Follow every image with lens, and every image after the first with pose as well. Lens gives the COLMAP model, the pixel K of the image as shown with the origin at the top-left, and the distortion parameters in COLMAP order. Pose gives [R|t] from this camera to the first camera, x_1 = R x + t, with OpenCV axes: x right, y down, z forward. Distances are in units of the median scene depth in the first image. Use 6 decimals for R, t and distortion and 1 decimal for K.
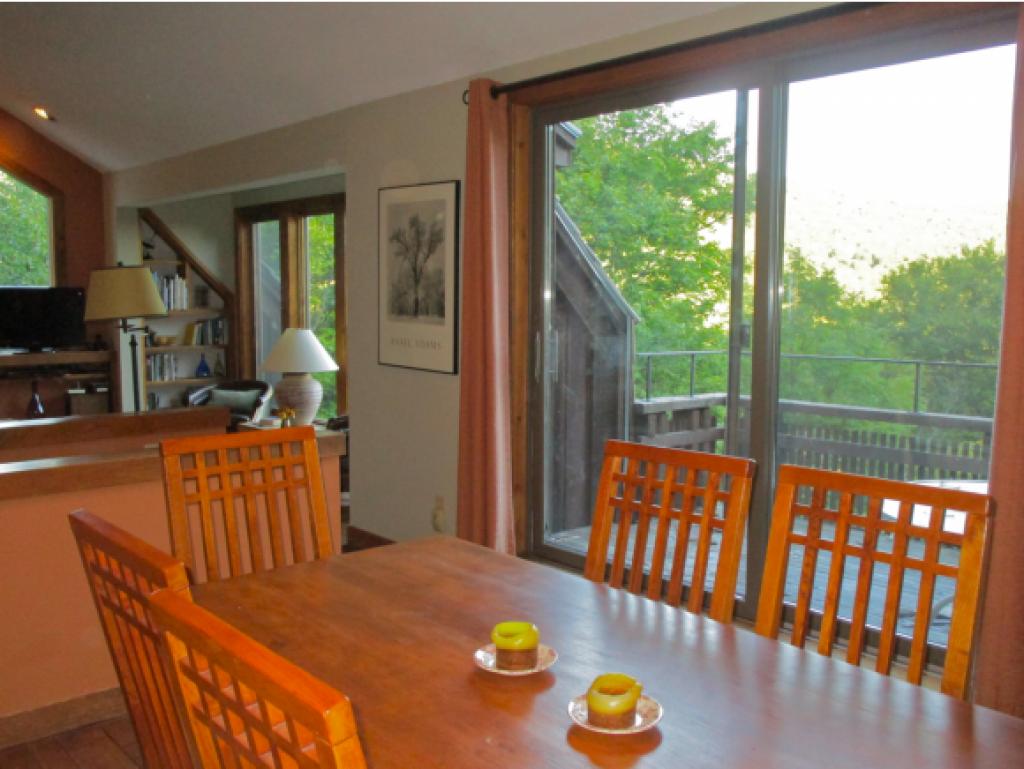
lens RADIAL K [[934.2, 0, 511.6], [0, 934.2, 386.0], [0, 0, 1]] dist [-0.047689, 0.009661]
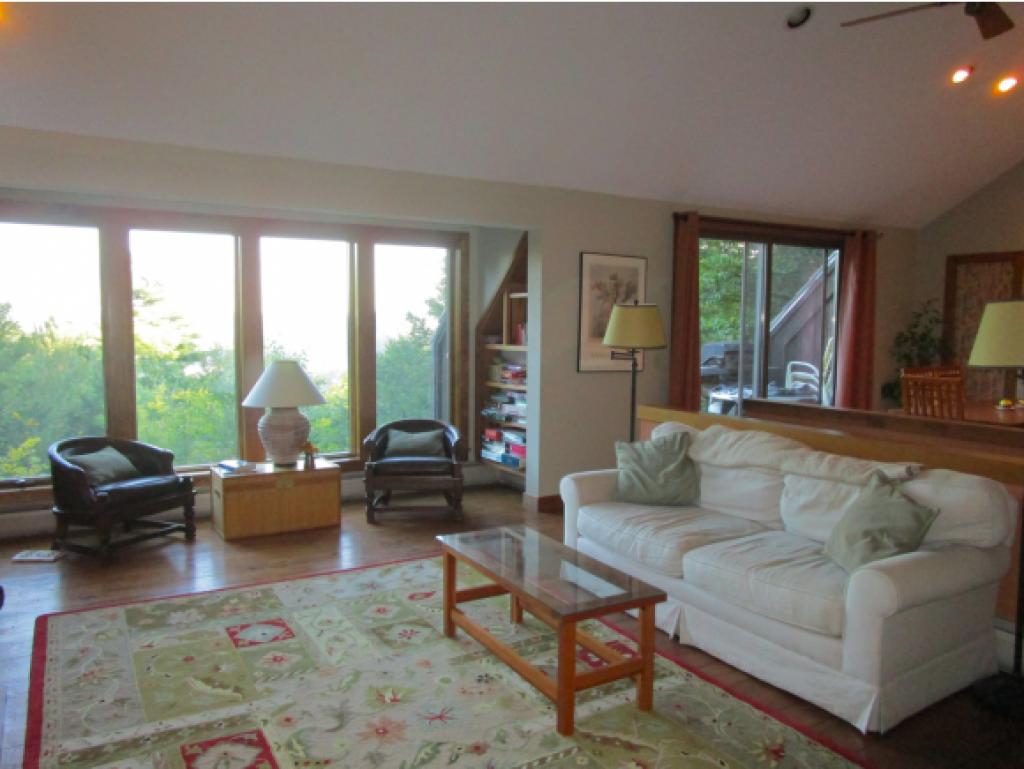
lens RADIAL K [[763.8, 0, 511.8], [0, 763.8, 384.6], [0, 0, 1]] dist [-0.010270, -0.003603]
pose [[0.193692, -0.087501, 0.977152, -0.831792], [0.093913, 0.993094, 0.070313, -0.061524], [-0.976557, 0.078148, 0.200572, 0.545582]]
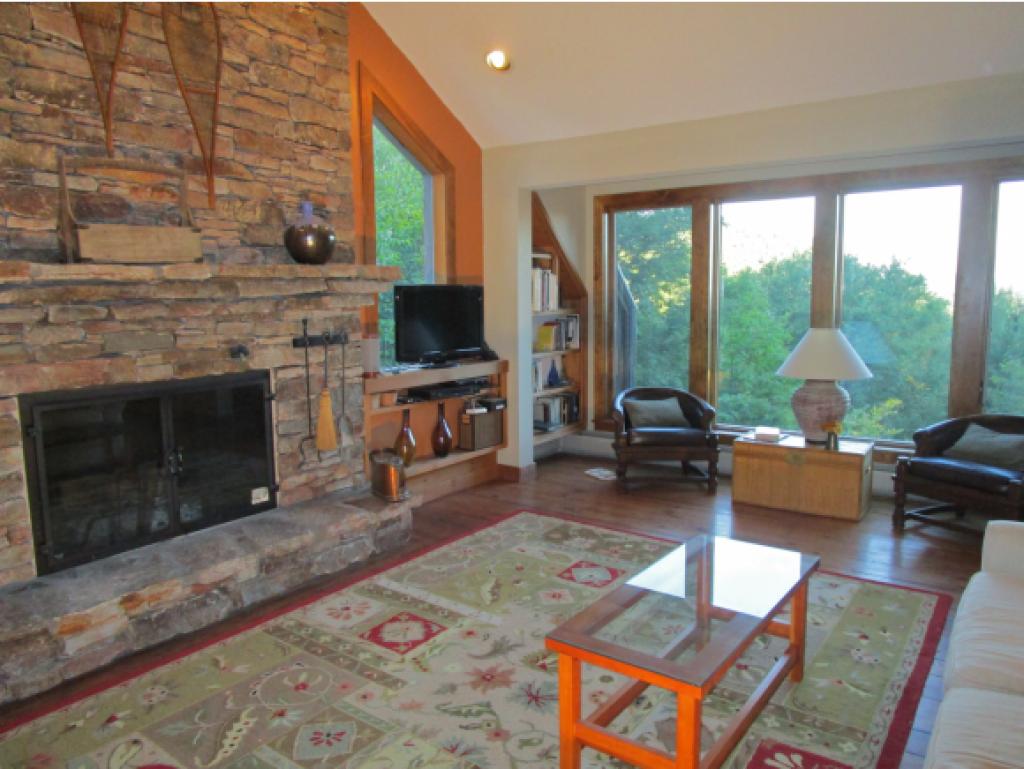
lens RADIAL K [[734.3, 0, 518.0], [0, 734.3, 385.1], [0, 0, 1]] dist [-0.023749, 0.007072]
pose [[0.974717, -0.044674, 0.218931, -0.577057], [0.039611, 0.998838, 0.027463, -0.033937], [-0.219904, -0.018096, 0.975354, 0.347882]]
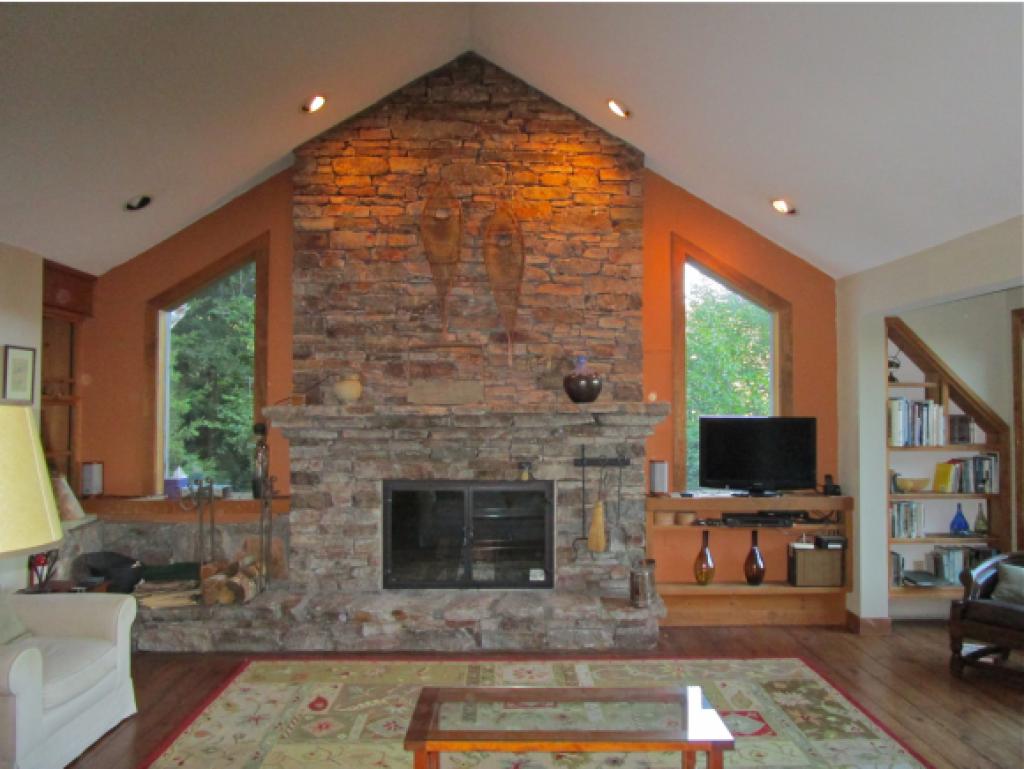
lens RADIAL K [[740.0, 0, 516.4], [0, 740.0, 380.8], [0, 0, 1]] dist [-0.029269, 0.001146]
pose [[0.762084, -0.025870, -0.646962, -0.241845], [-0.063199, 0.991458, -0.114090, -0.047721], [0.644387, 0.127833, 0.753939, 0.335580]]
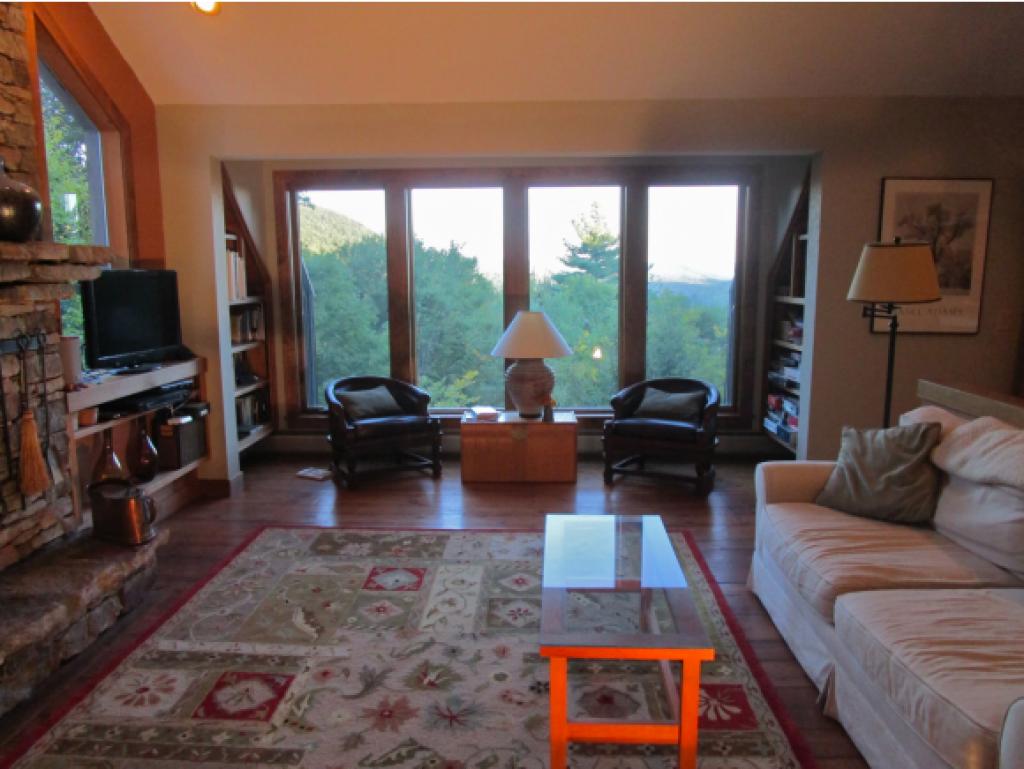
lens RADIAL K [[741.4, 0, 517.4], [0, 741.4, 386.8], [0, 0, 1]] dist [-0.022335, 0.001893]
pose [[0.689159, -0.123091, 0.714079, -0.688100], [0.084050, 0.992393, 0.089949, -0.047434], [-0.719719, -0.001971, 0.694263, 0.429432]]
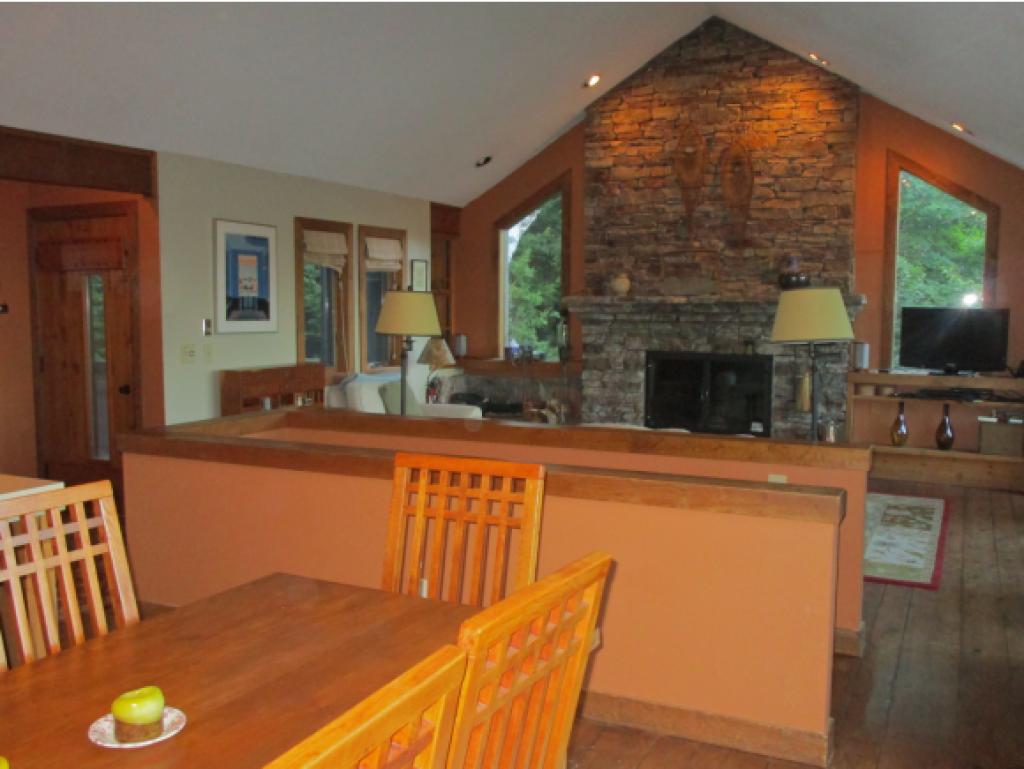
lens RADIAL K [[914.1, 0, 512.0], [0, 914.1, 384.5], [0, 0, 1]] dist [-0.074553, 0.061199]
pose [[0.369924, 0.079702, -0.925637, 0.189679], [-0.098547, 0.994059, 0.046209, -0.023570], [0.923821, 0.074125, 0.375580, 0.208159]]
